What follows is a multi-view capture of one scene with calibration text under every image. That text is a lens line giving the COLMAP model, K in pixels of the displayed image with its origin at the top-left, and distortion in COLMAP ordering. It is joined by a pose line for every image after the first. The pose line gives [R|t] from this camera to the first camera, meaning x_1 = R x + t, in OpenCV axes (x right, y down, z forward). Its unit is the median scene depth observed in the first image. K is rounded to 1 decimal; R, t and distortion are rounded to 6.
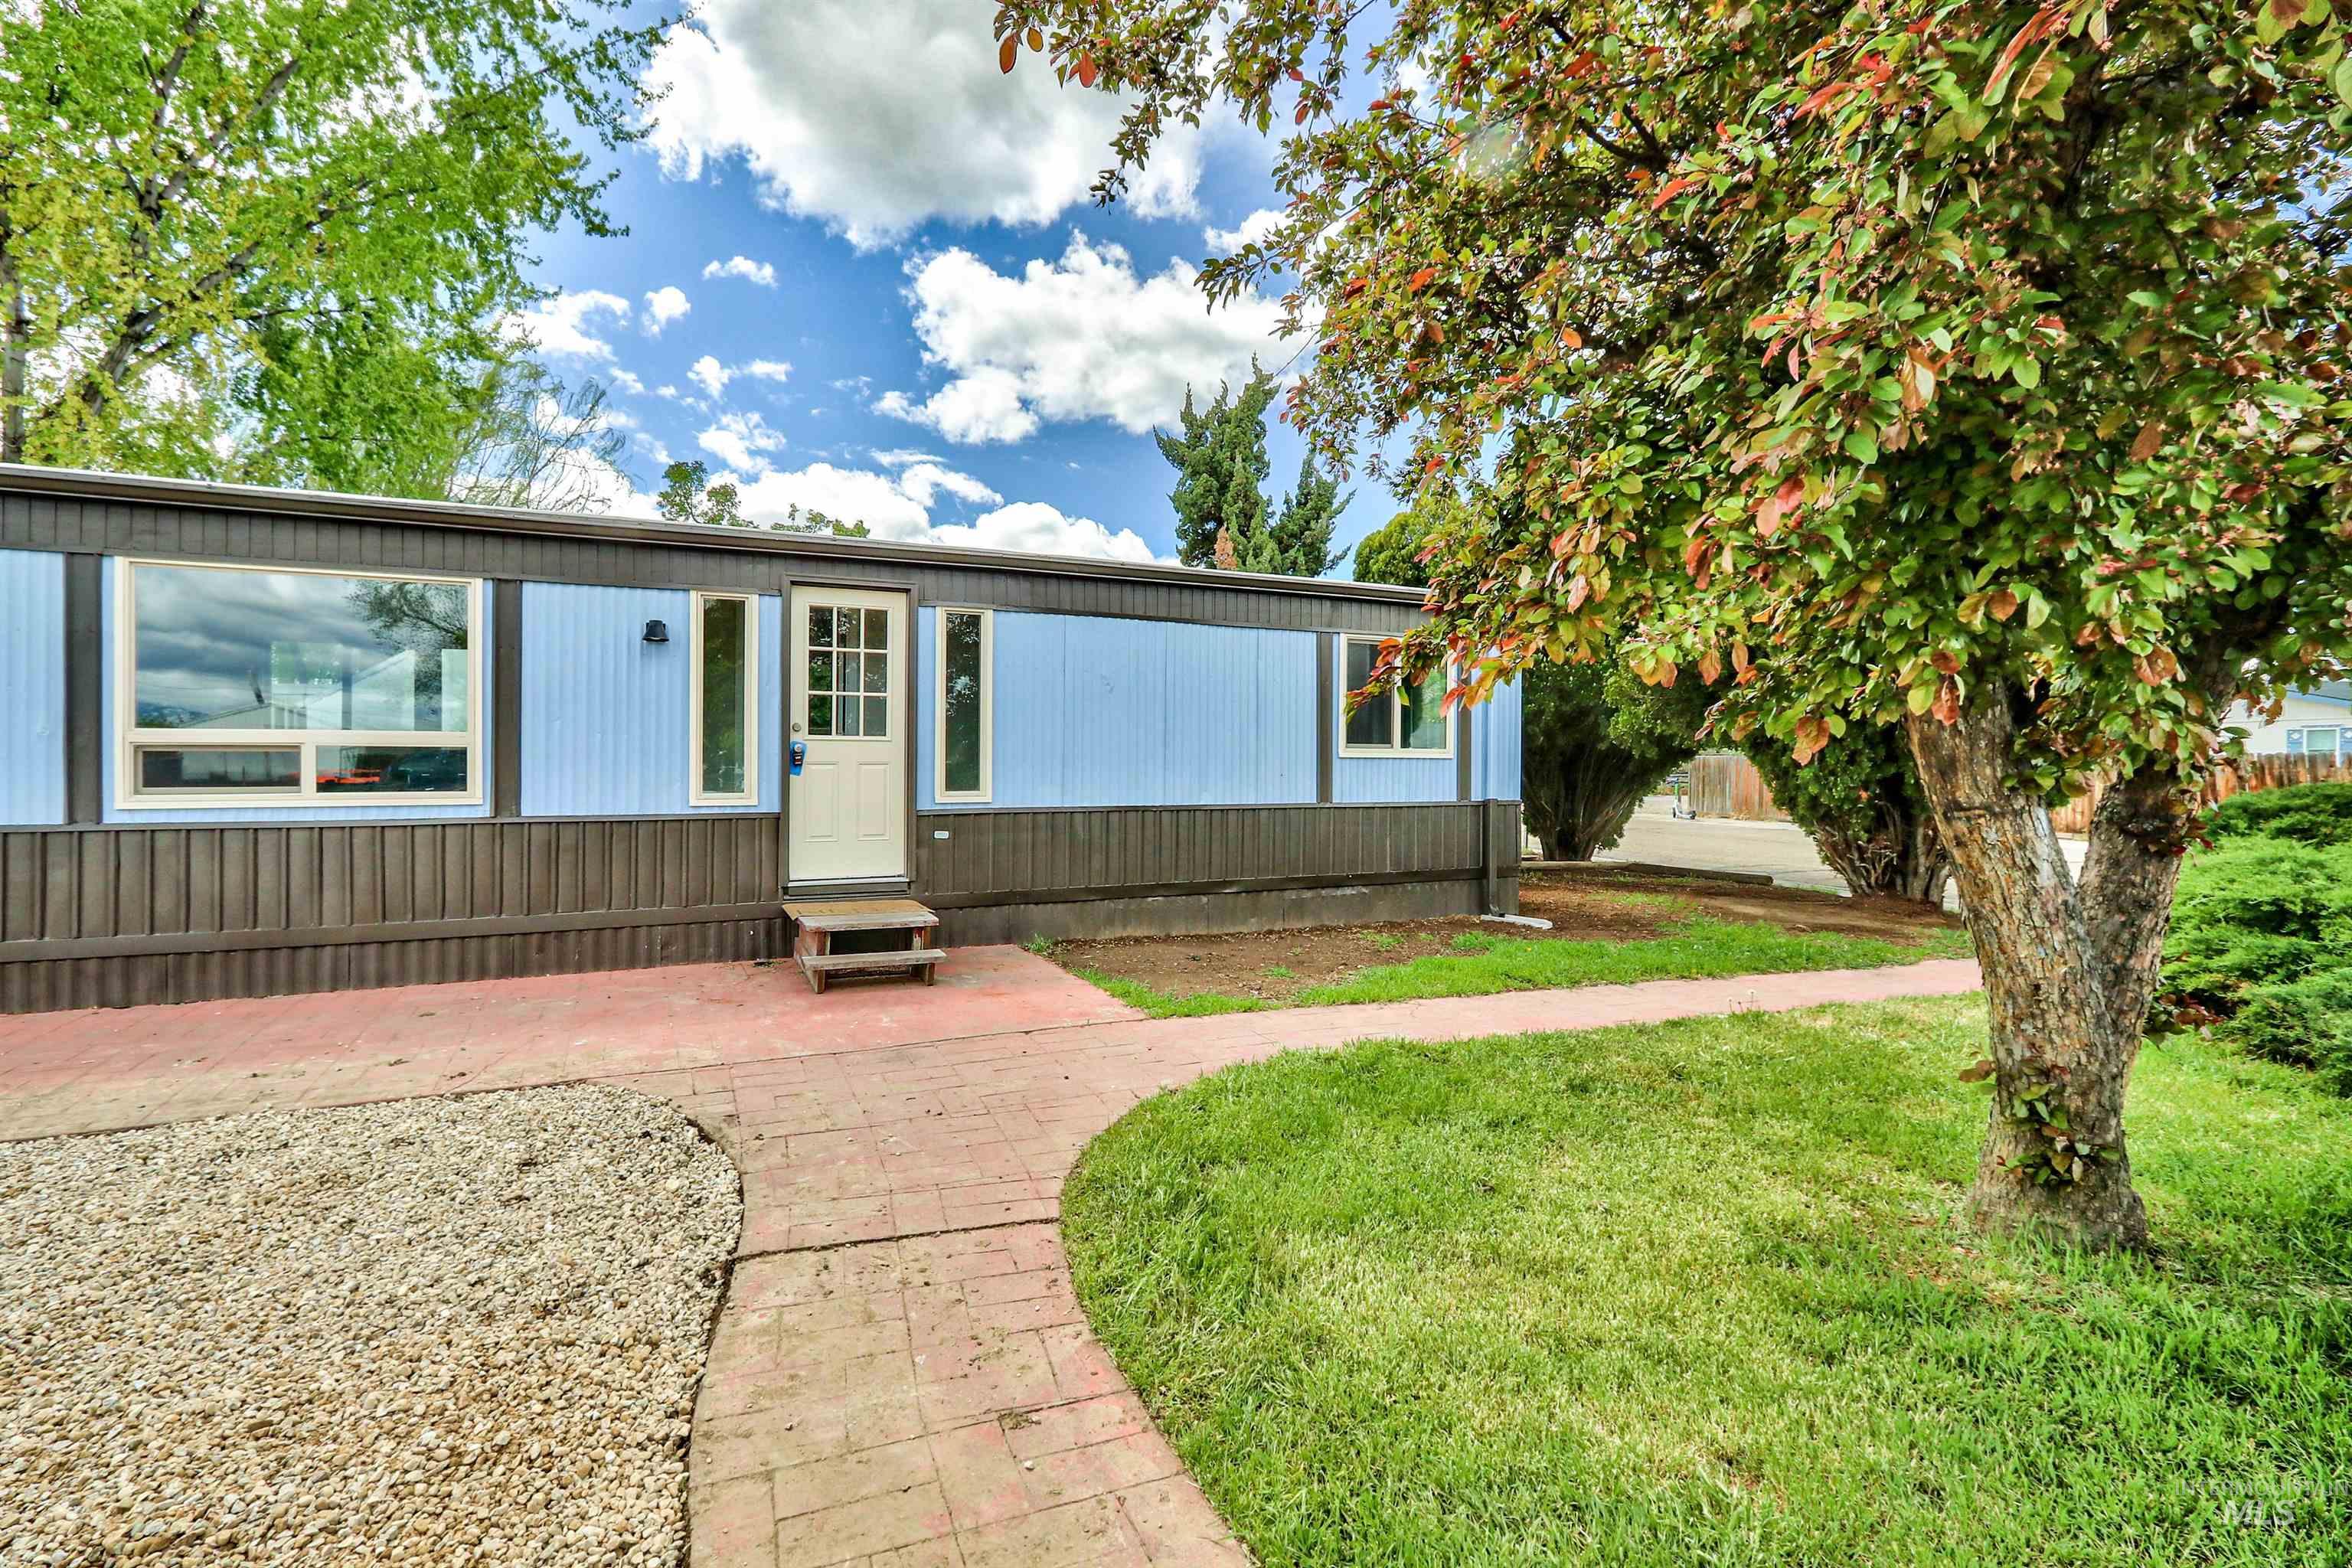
lens RADIAL K [[1093.0, 0, 1156.6], [0, 1093.0, 762.3], [0, 0, 1]] dist [-0.003133, -0.001417]
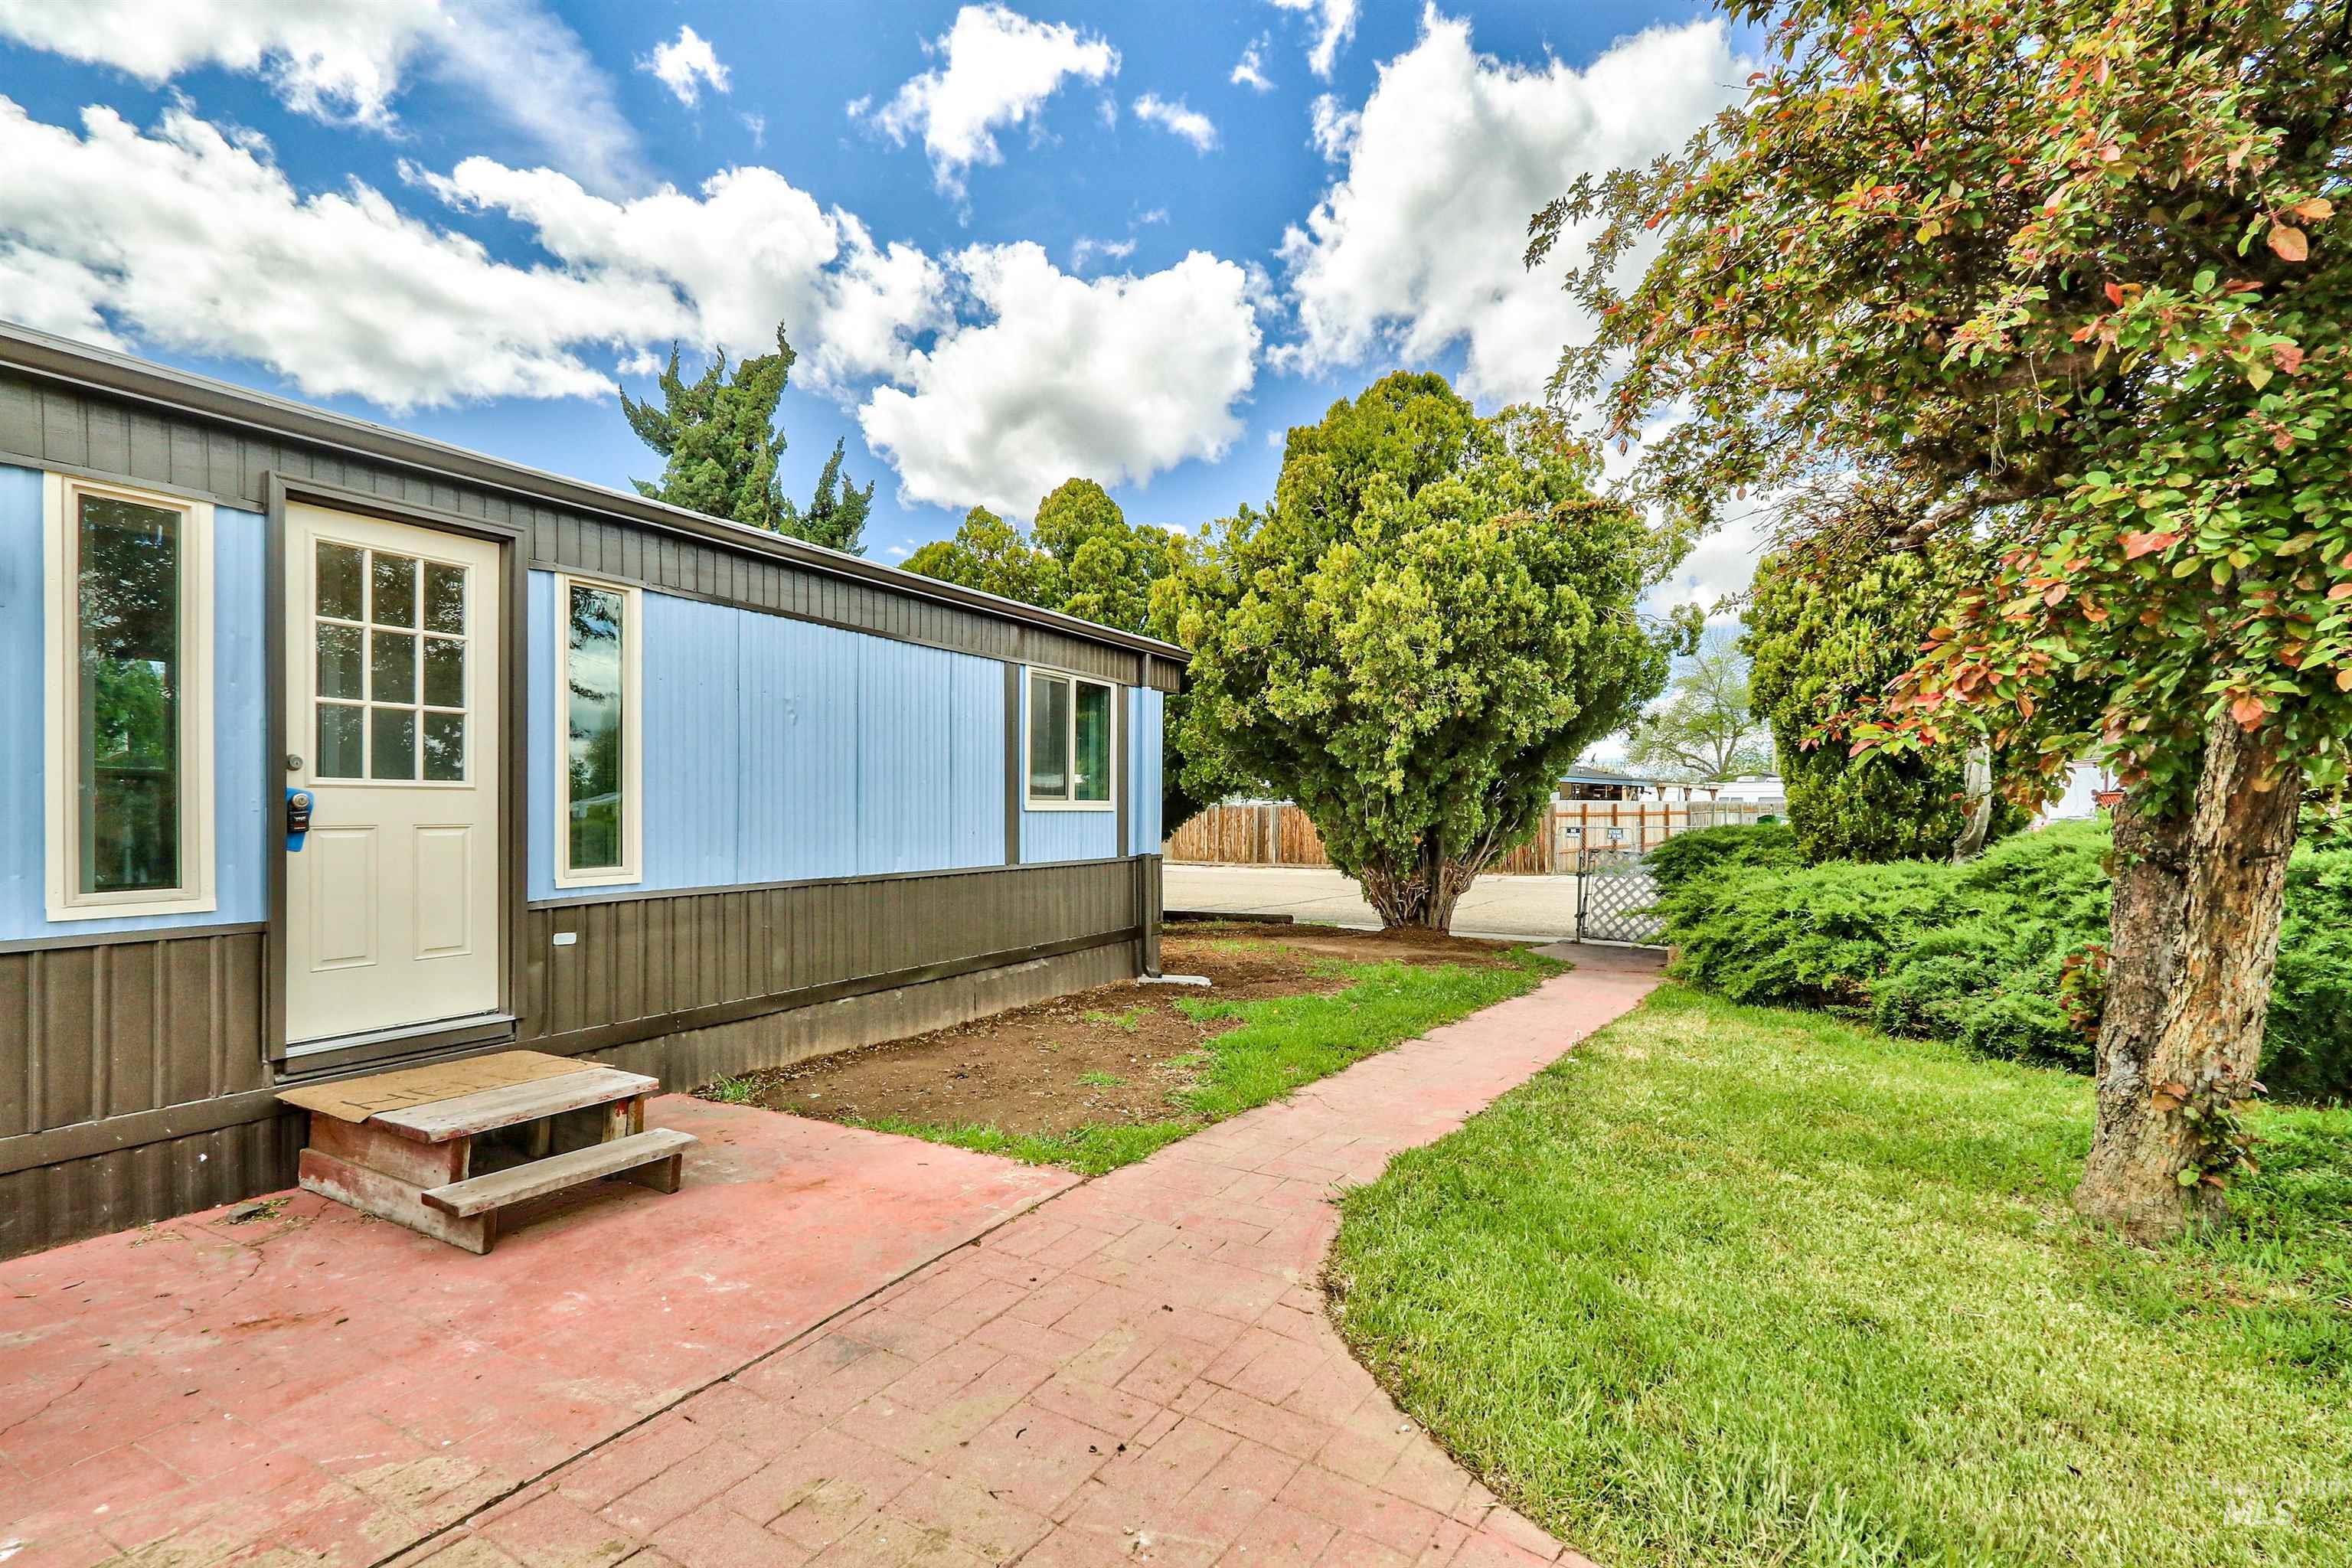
lens RADIAL K [[1074.2, 0, 1170.8], [0, 1074.2, 819.1], [0, 0, 1]] dist [-0.001694, -0.000655]
pose [[0.815294, -0.011392, 0.578935, -0.265564], [0.007640, 0.999931, 0.008917, -0.005336], [-0.578997, -0.002847, 0.815325, 0.292189]]
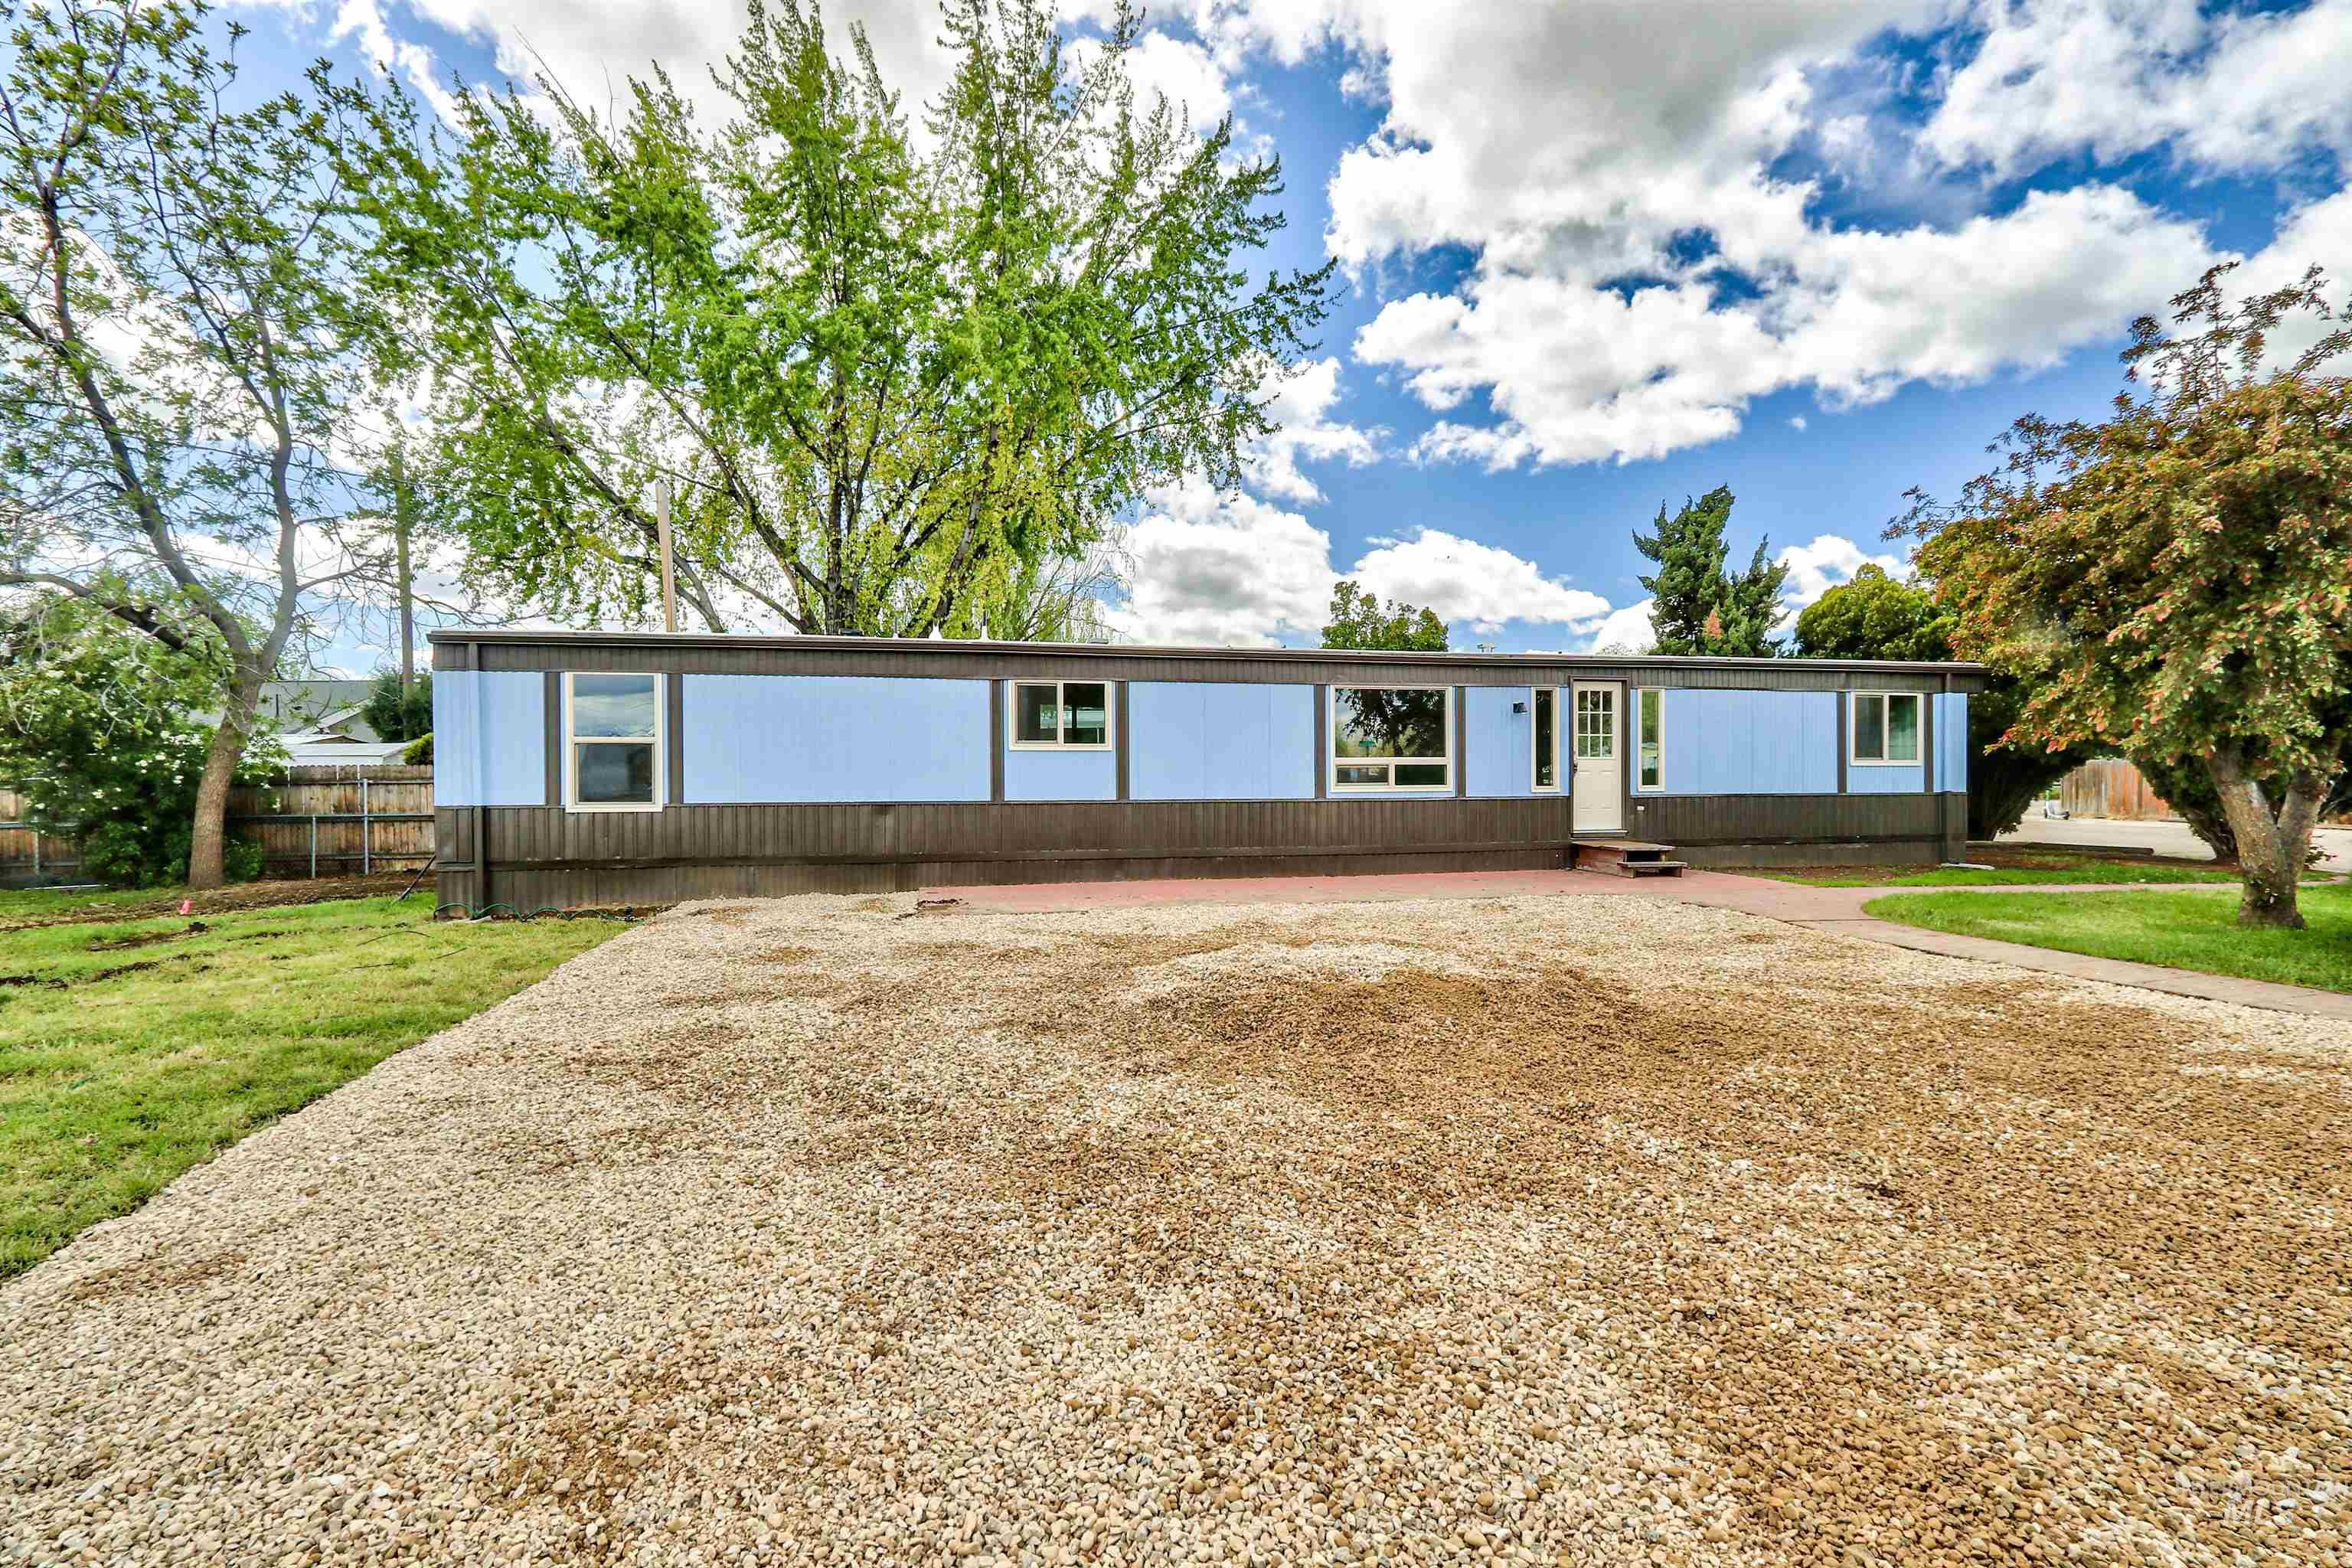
lens RADIAL K [[1093.0, 0, 1156.6], [0, 1093.0, 762.3], [0, 0, 1]] dist [-0.003133, -0.001417]
pose [[0.974441, -0.007299, -0.224525, -0.582409], [0.005996, 0.999961, -0.006484, -0.006304], [0.224564, 0.004972, 0.974447, -1.027738]]
